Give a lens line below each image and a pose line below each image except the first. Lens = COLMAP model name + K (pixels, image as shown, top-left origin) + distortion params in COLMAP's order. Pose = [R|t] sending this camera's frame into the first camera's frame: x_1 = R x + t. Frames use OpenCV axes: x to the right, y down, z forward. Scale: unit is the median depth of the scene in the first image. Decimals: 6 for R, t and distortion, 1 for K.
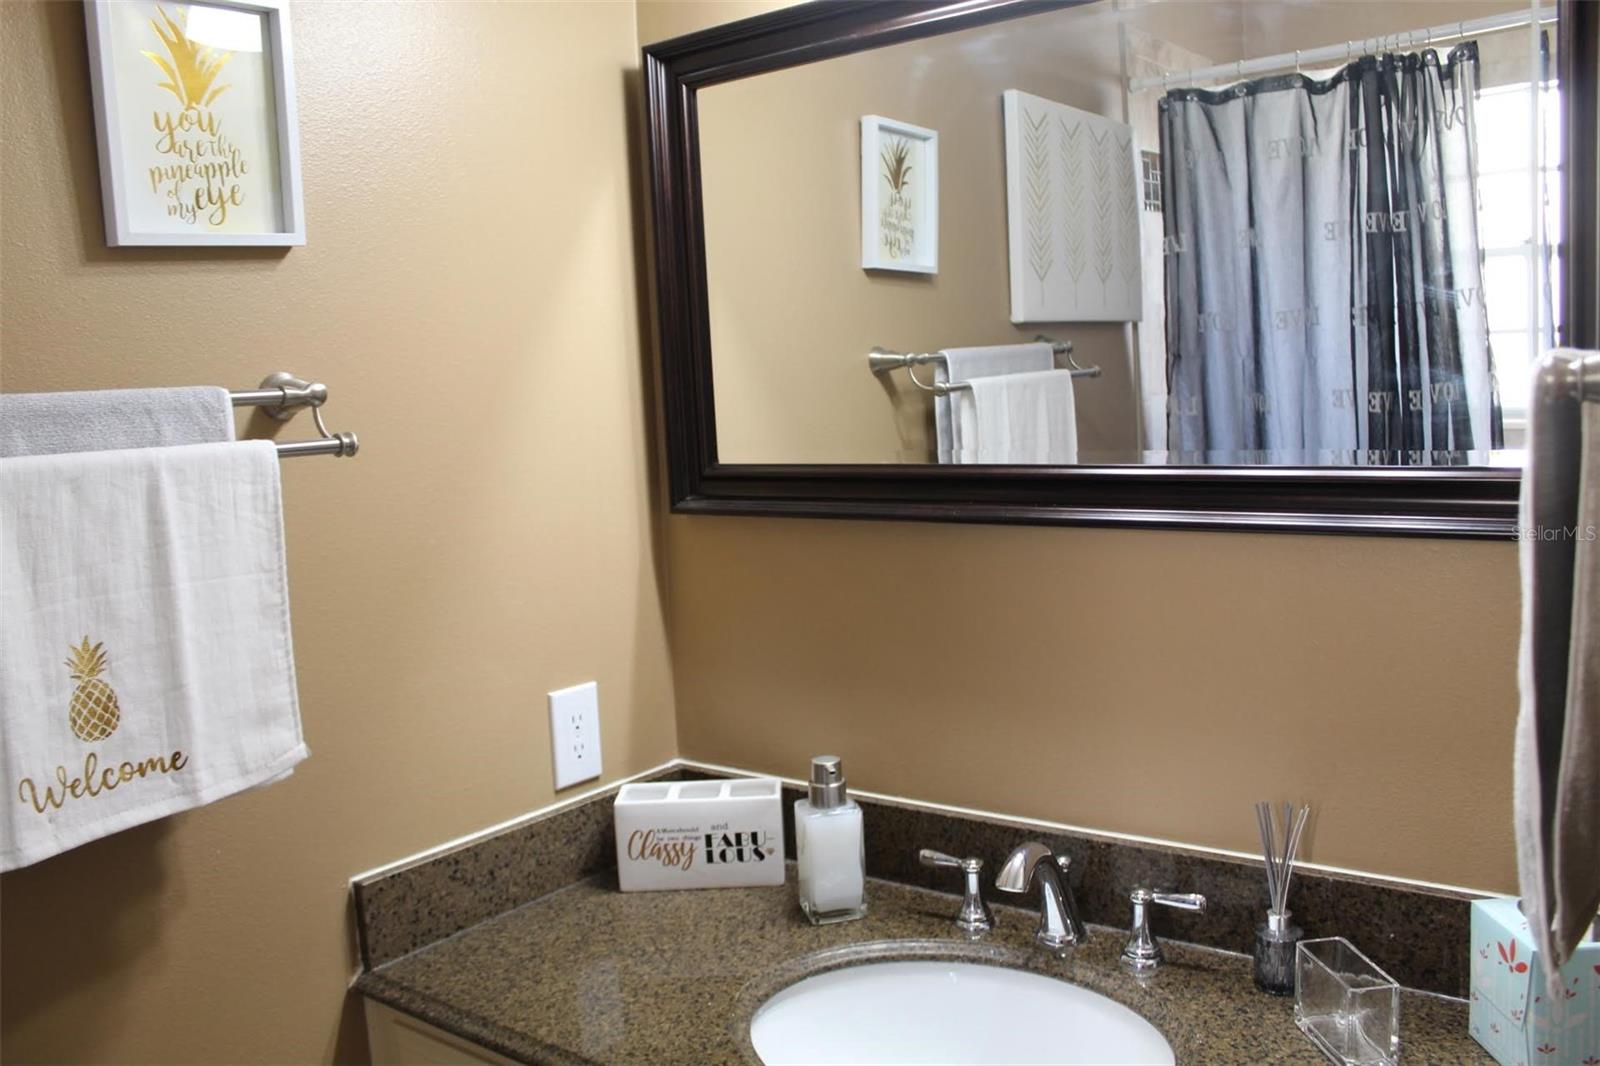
lens RADIAL K [[1325.2, 0, 800.7], [0, 1325.2, 514.6], [0, 0, 1]] dist [-0.171168, 0.155468]
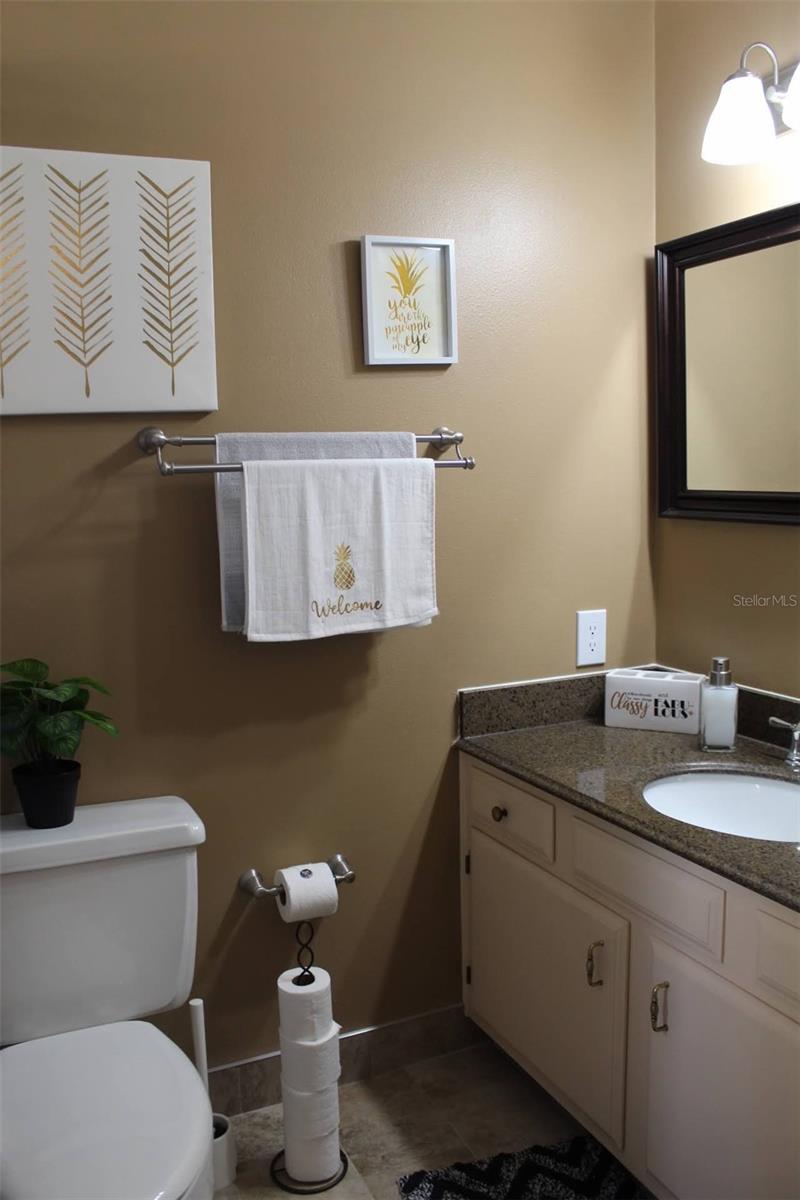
lens RADIAL K [[993.9, 0, 375.9], [0, 993.9, 599.9], [0, 0, 1]] dist [-0.171168, 0.155468]
pose [[0.877854, 0.089396, -0.470510, 0.231024], [-0.067515, 0.995713, 0.063218, 0.061362], [0.474145, -0.023729, 0.880127, -0.369124]]
